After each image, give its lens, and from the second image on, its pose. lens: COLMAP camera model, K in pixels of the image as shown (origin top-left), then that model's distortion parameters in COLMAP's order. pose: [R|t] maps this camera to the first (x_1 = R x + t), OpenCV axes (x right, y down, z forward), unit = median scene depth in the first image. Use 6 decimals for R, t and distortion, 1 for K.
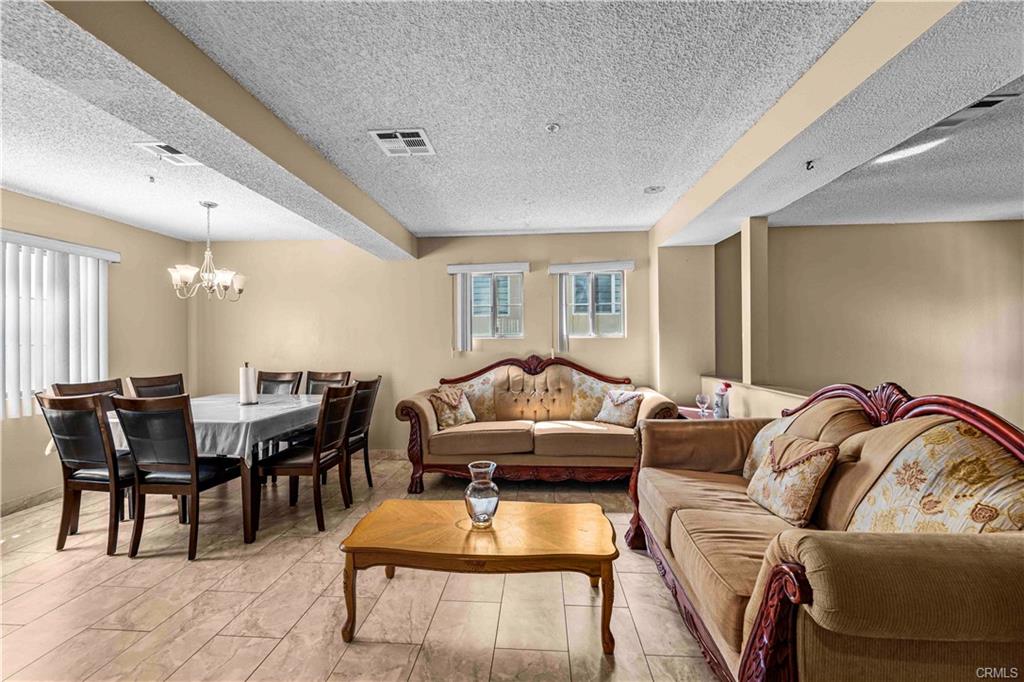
lens RADIAL K [[421.3, 0, 509.4], [0, 421.3, 345.7], [0, 0, 1]] dist [0.002354, 0.000057]
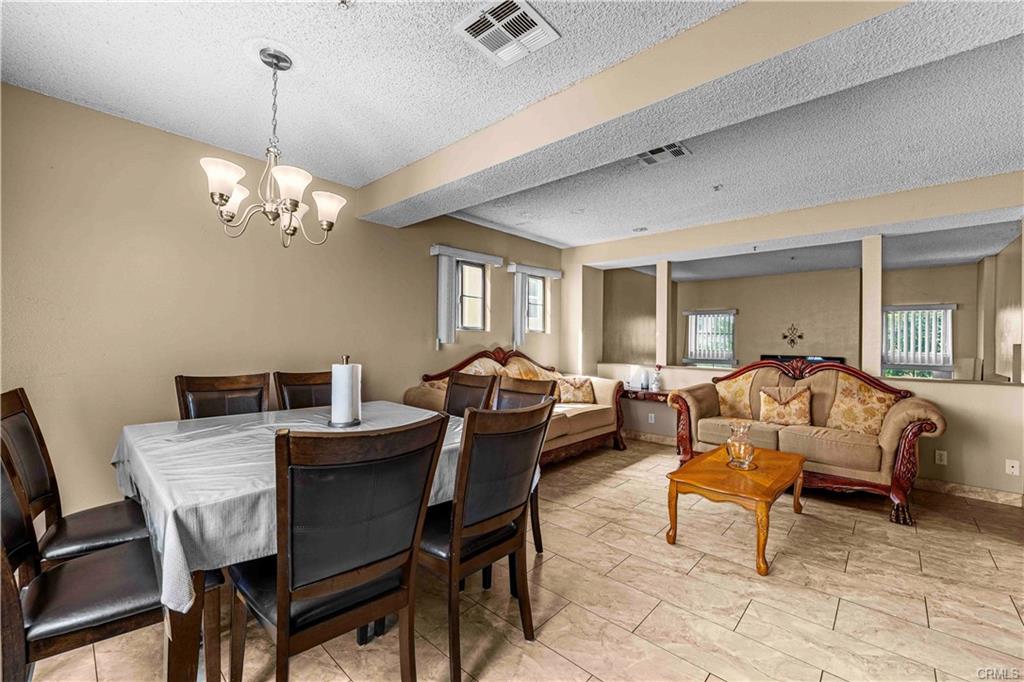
lens RADIAL K [[421.3, 0, 511.1], [0, 421.3, 342.2], [0, 0, 1]] dist [0.002354, 0.000057]
pose [[0.613728, 0.014241, 0.789389, -0.815873], [-0.010909, 0.999895, -0.009558, 0.019754], [-0.789442, -0.002745, 0.613819, 0.375402]]
